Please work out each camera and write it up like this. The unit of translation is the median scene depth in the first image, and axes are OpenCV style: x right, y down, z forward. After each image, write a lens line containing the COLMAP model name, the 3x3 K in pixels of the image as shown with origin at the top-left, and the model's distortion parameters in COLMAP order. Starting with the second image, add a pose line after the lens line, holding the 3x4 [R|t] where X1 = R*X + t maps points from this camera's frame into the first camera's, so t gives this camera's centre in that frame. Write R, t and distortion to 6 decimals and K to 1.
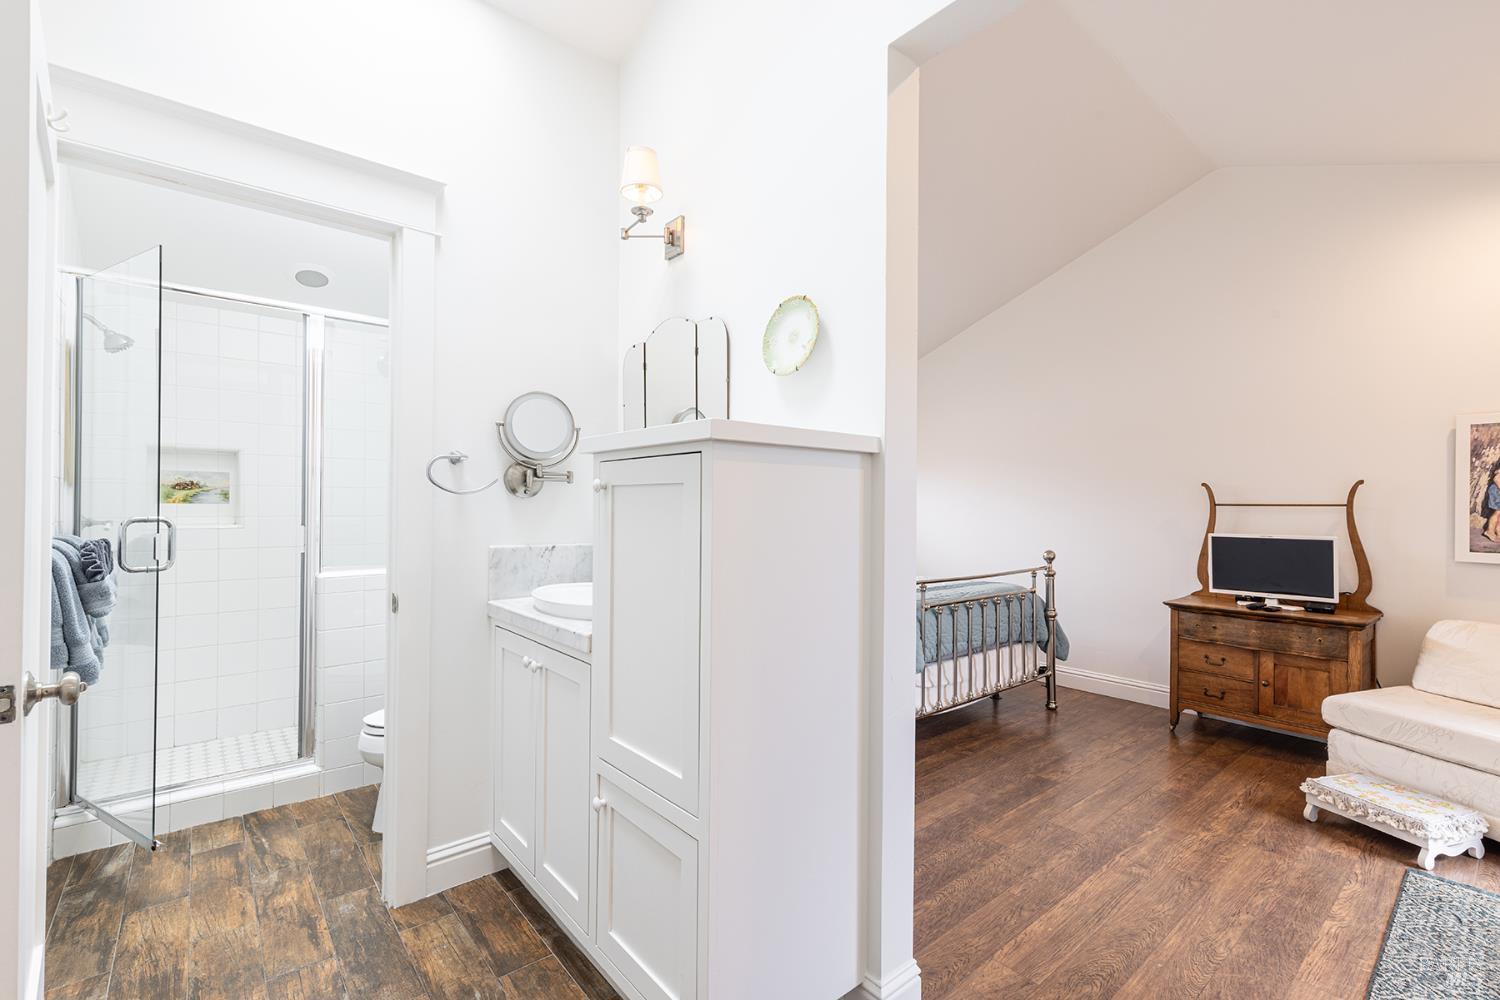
lens RADIAL K [[668.0, 0, 755.5], [0, 668.0, 505.1], [0, 0, 1]] dist [0.007202, -0.001616]
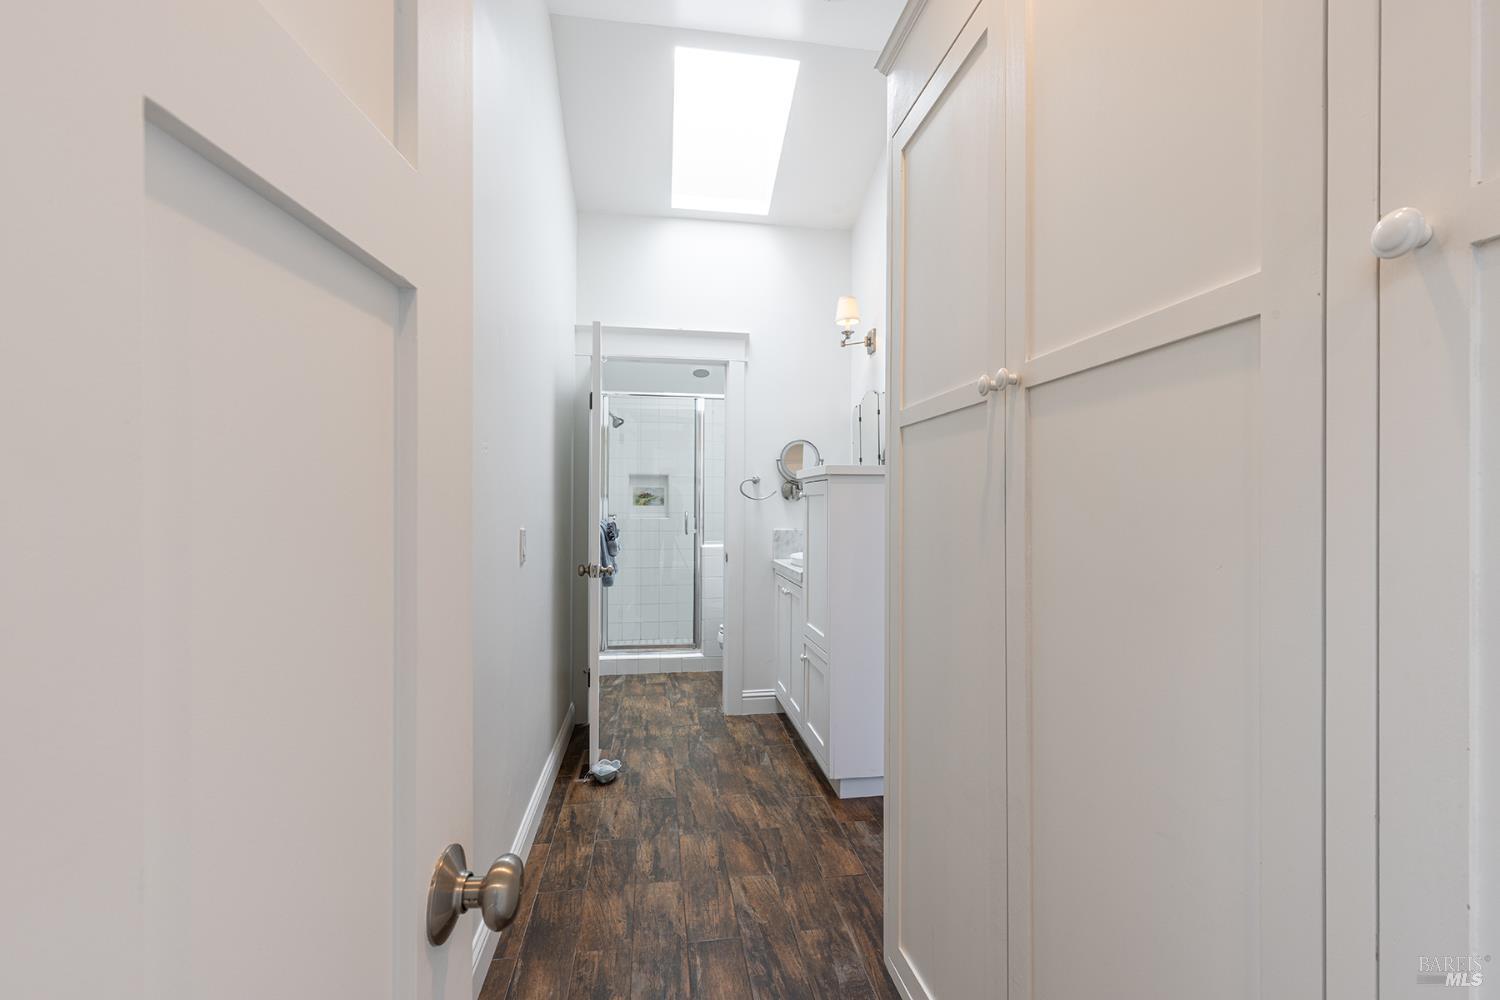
lens RADIAL K [[668.0, 0, 755.5], [0, 668.0, 505.1], [0, 0, 1]] dist [0.007202, -0.001616]
pose [[0.853654, -0.004426, -0.520822, 0.387896], [0.003539, 0.999990, -0.002697, 0.002224], [0.520829, 0.000459, 0.853661, -0.432309]]
